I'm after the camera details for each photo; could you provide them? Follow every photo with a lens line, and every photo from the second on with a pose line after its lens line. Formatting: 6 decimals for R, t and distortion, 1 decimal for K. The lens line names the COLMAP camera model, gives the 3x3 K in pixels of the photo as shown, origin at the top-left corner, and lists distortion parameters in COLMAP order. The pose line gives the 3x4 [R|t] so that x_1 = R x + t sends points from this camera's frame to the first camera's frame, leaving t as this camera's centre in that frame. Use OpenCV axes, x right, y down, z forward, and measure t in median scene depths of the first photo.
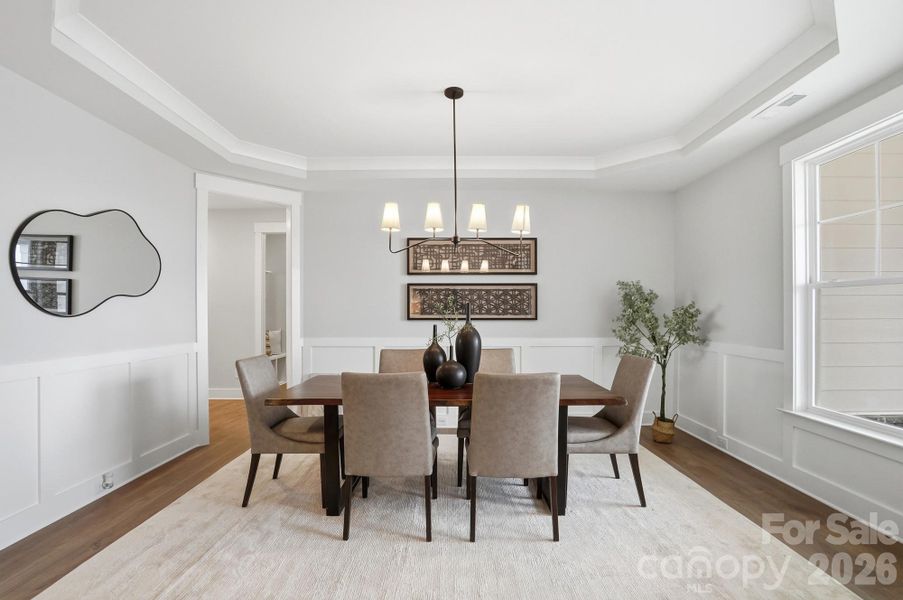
lens RADIAL K [[423.3, 0, 453.8], [0, 423.3, 308.7], [0, 0, 1]] dist [-0.052677, 0.014766]
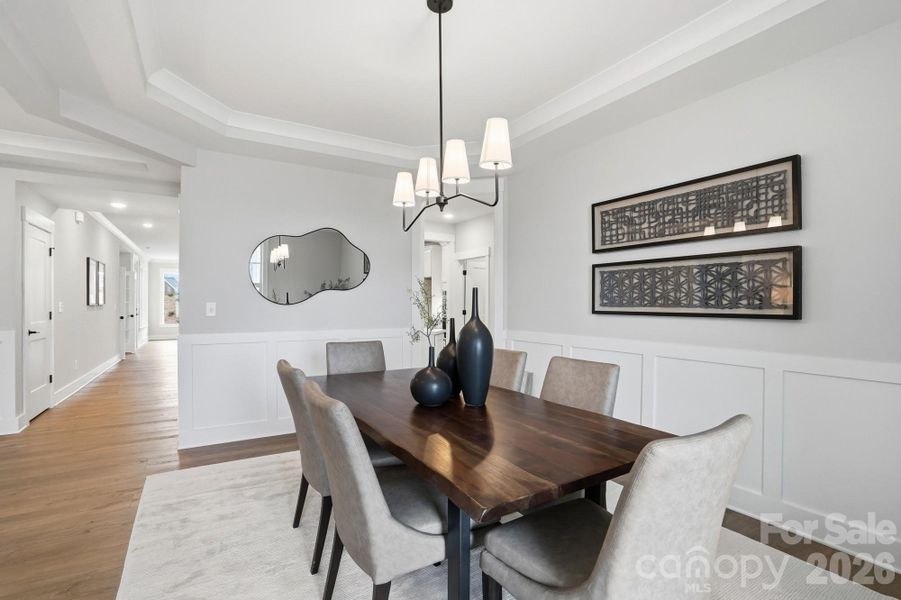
lens RADIAL K [[422.4, 0, 454.8], [0, 422.4, 301.6], [0, 0, 1]] dist [-0.052677, 0.014766]
pose [[0.523789, 0.000592, -0.851848, 0.394048], [-0.000222, 1.000000, 0.000559, 0.005179], [0.851848, -0.000104, 0.523789, 0.398963]]
